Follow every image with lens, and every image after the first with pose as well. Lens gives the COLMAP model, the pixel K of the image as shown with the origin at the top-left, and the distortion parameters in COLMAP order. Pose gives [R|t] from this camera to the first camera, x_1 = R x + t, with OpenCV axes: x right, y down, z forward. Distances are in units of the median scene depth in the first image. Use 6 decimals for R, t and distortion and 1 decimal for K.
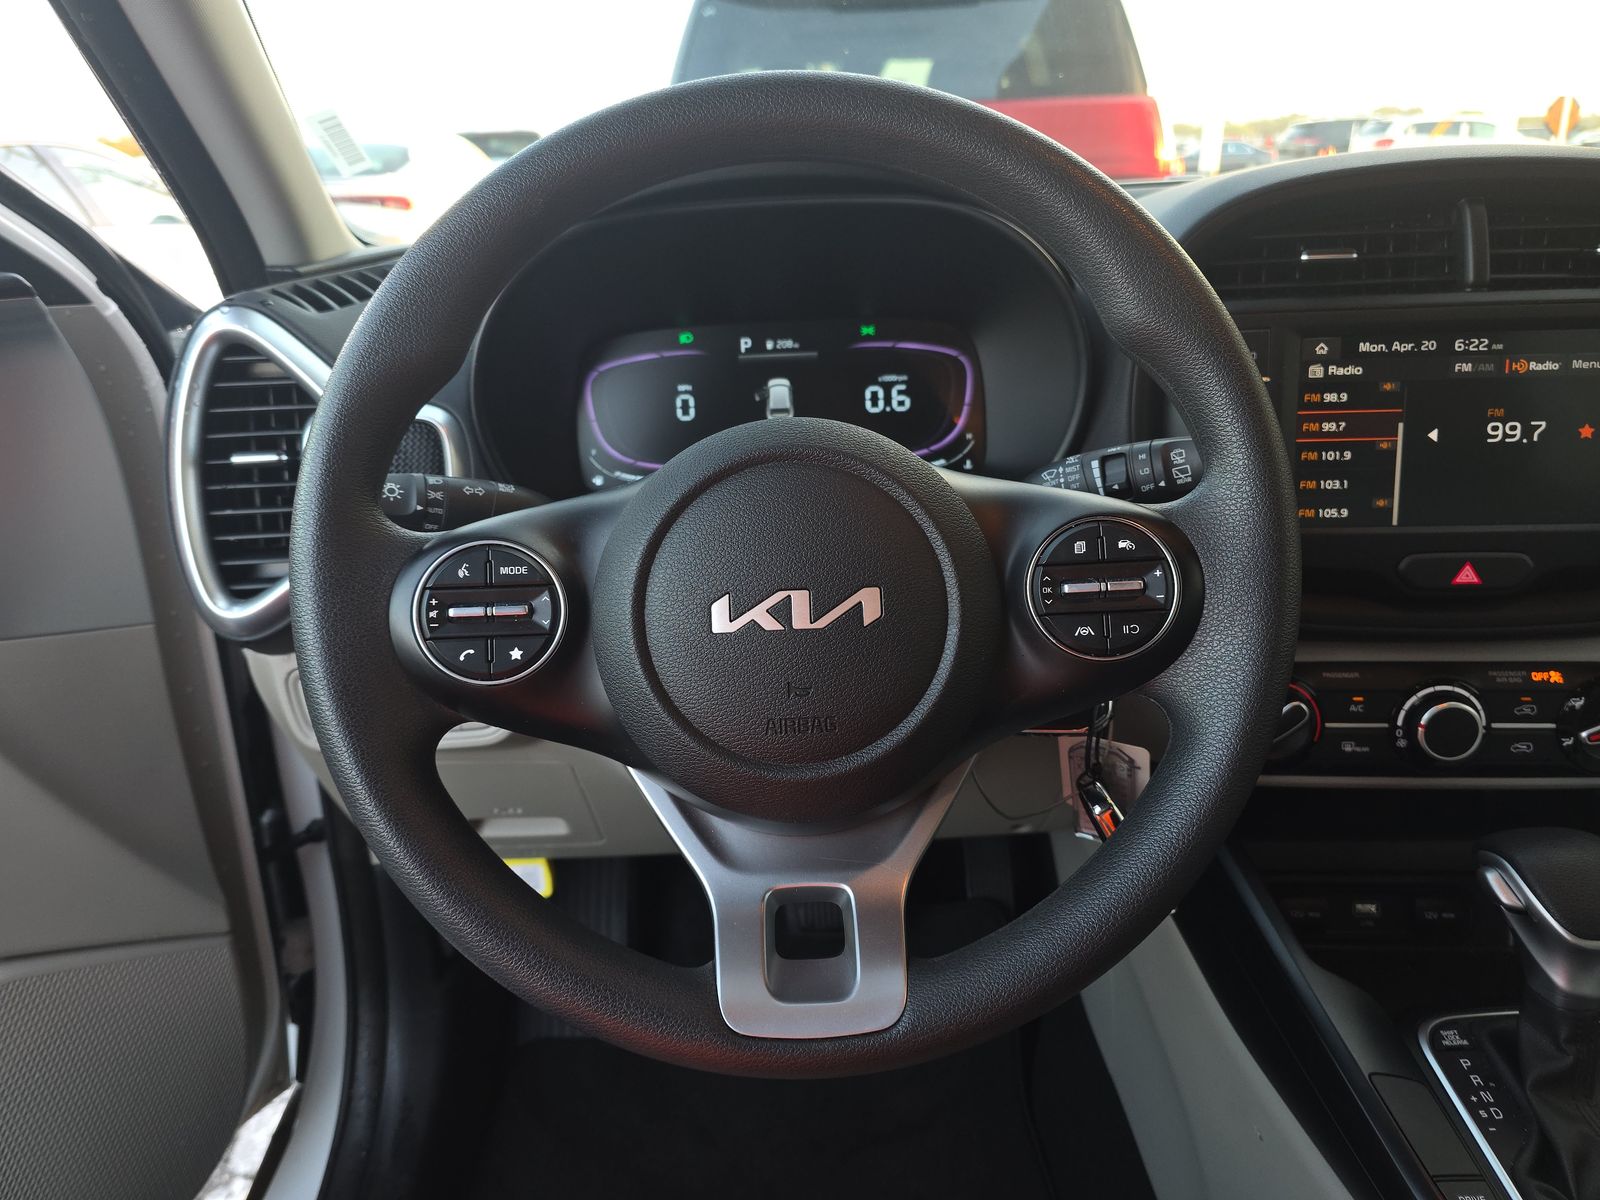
lens RADIAL K [[968.9, 0, 800.0], [0, 968.9, 600.0], [0, 0, 1]] dist [0.022890, -0.062294]
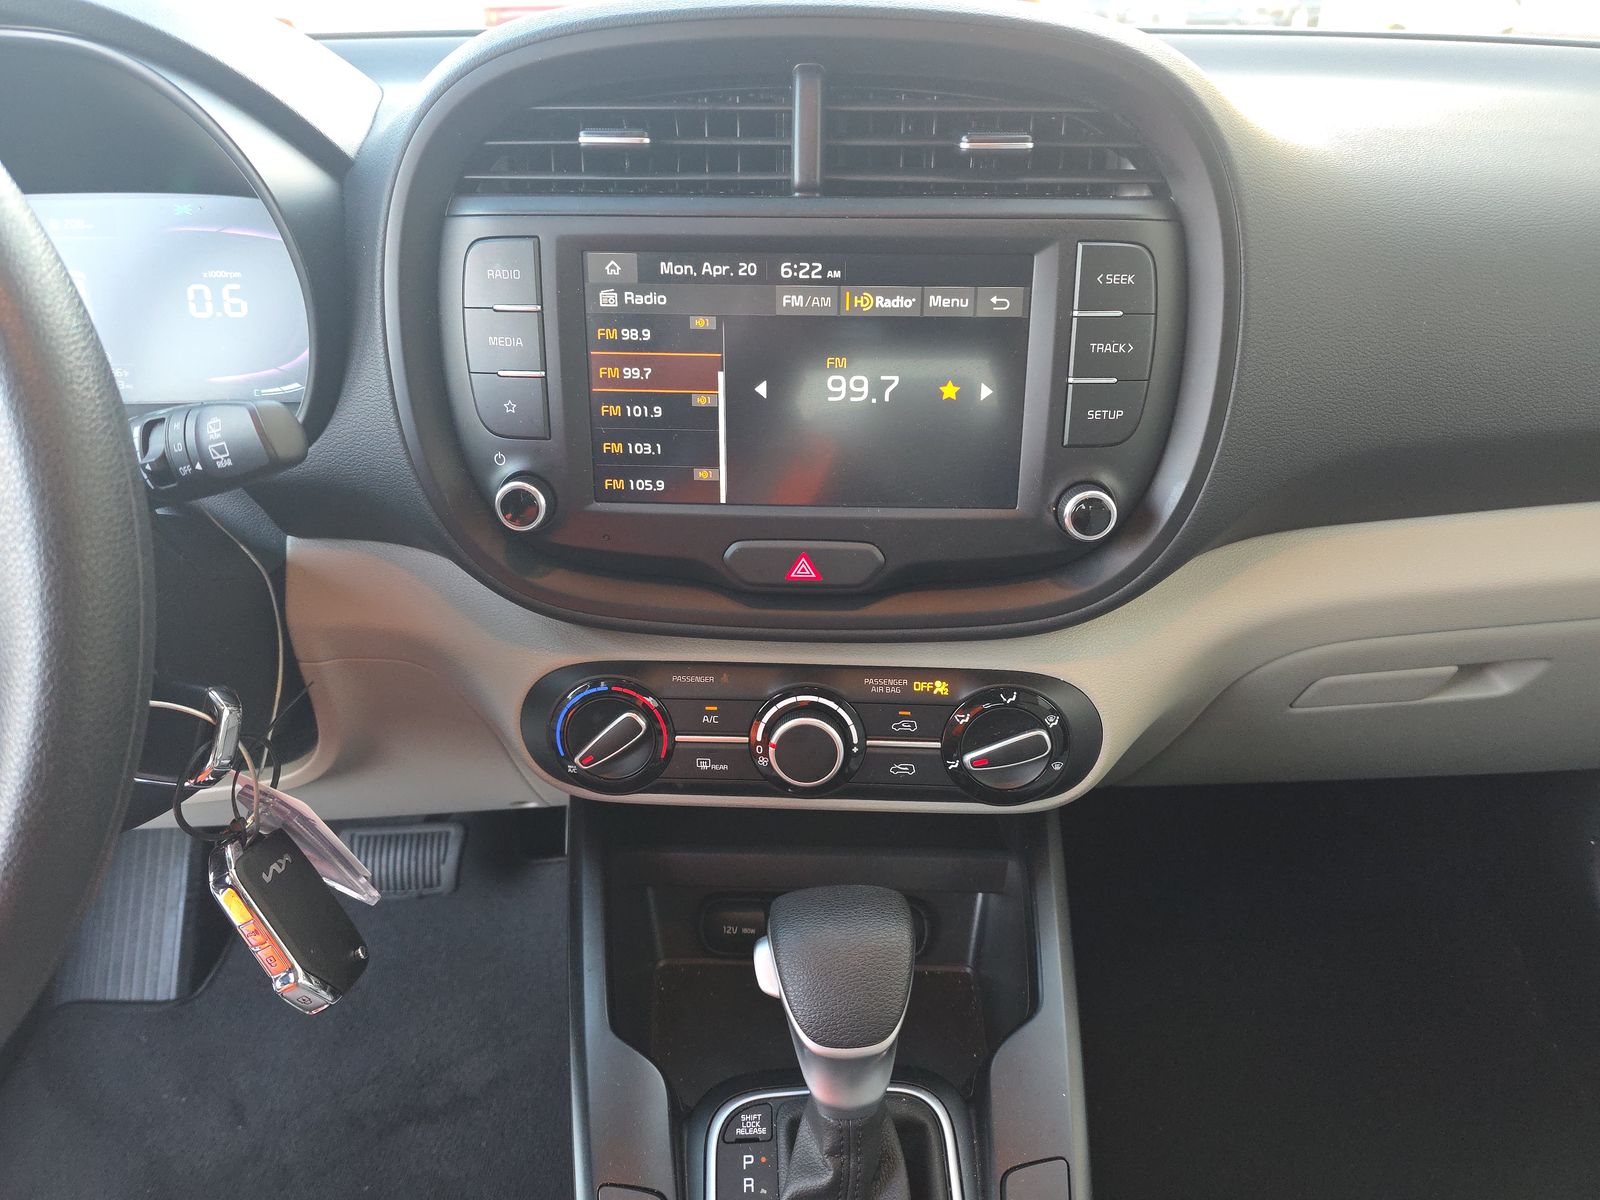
lens RADIAL K [[968.9, 0, 800.0], [0, 968.9, 600.0], [0, 0, 1]] dist [0.022890, -0.062294]
pose [[0.994373, 0.011223, 0.105342, 0.602346], [-0.024416, 0.991881, 0.124805, -0.100136], [-0.103086, -0.126674, 0.986573, 0.206424]]
